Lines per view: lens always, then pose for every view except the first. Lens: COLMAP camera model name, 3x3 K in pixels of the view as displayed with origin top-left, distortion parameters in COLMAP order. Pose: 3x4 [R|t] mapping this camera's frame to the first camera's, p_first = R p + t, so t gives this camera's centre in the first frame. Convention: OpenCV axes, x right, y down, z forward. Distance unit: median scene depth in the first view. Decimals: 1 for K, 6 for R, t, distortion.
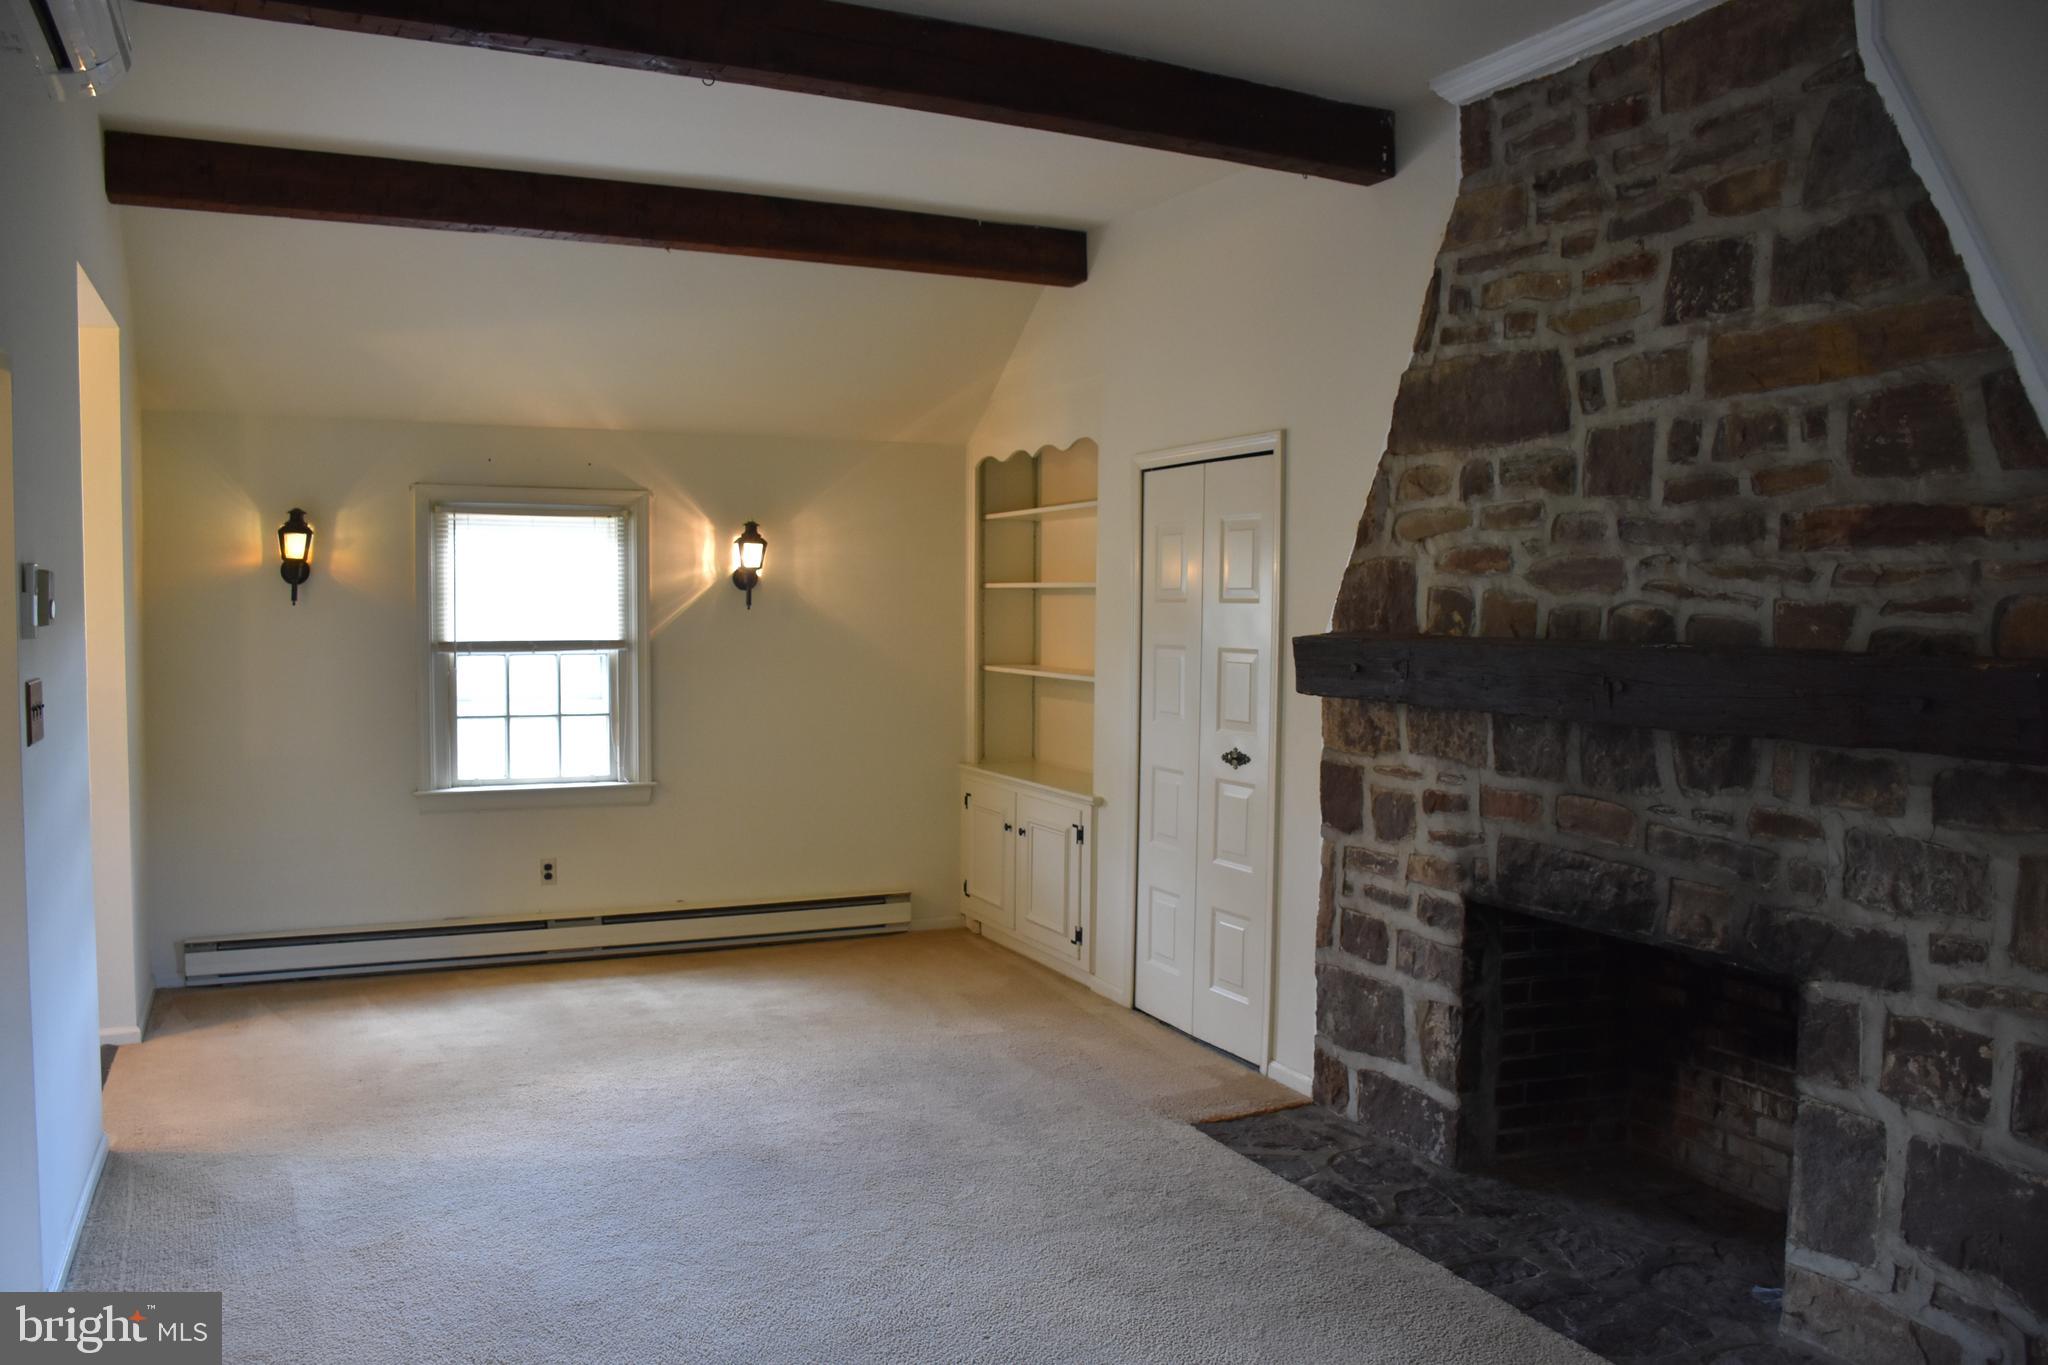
lens RADIAL K [[1613.1, 0, 1049.3], [0, 1613.1, 684.4], [0, 0, 1]] dist [-0.134362, 0.133926]
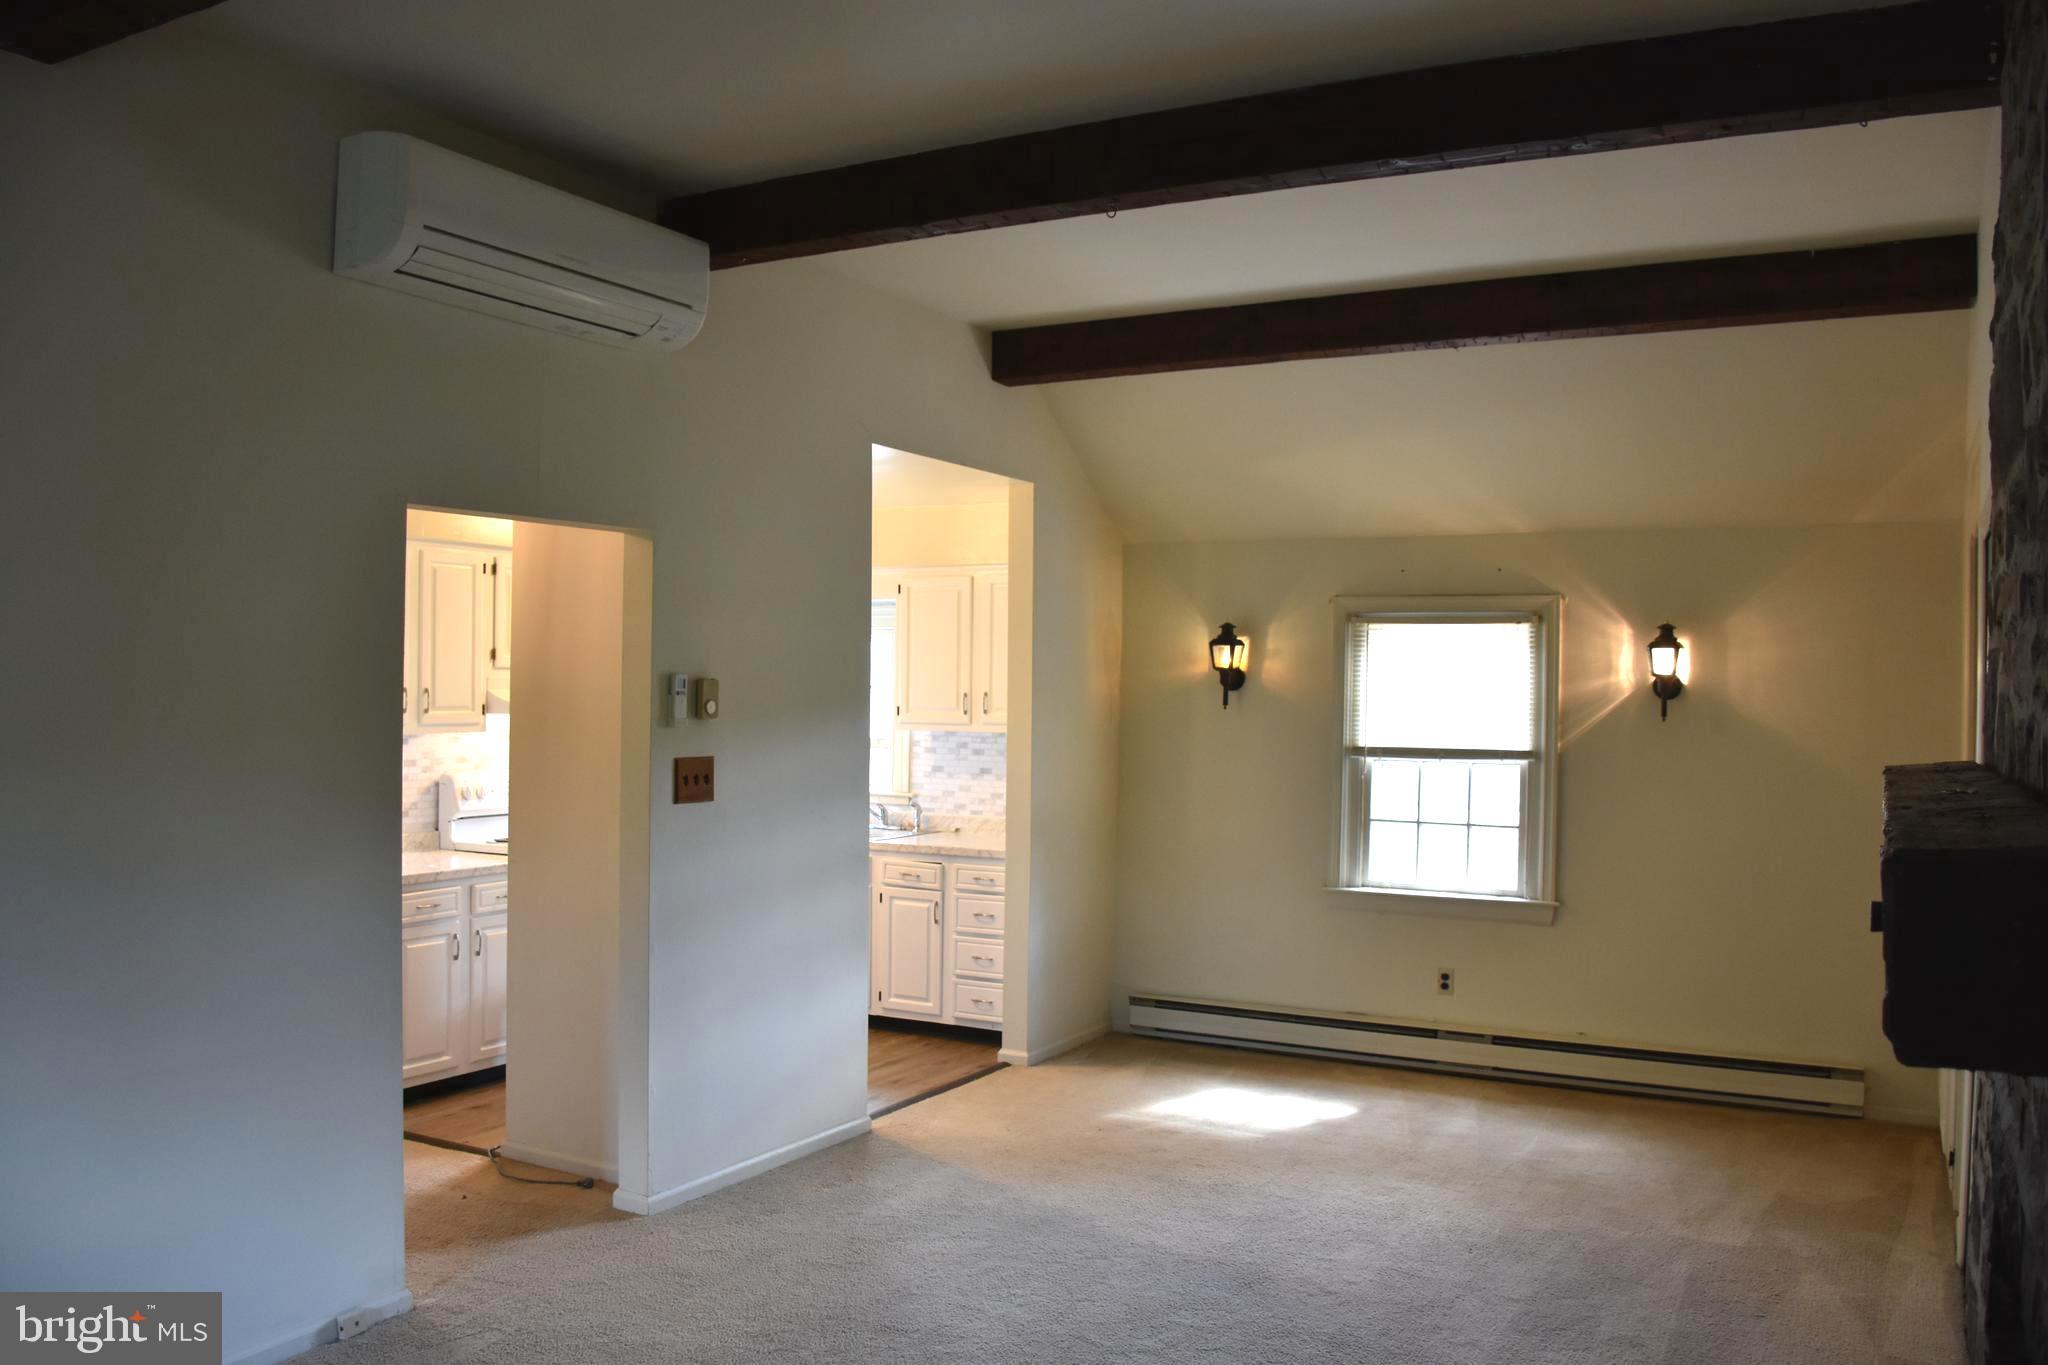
lens RADIAL K [[1613.1, 0, 1049.3], [0, 1613.1, 684.4], [0, 0, 1]] dist [-0.134362, 0.133926]
pose [[0.594493, -0.004416, -0.804089, 0.339108], [-0.054627, 0.997453, -0.045865, -0.007823], [0.802243, 0.071191, 0.592737, 0.201929]]
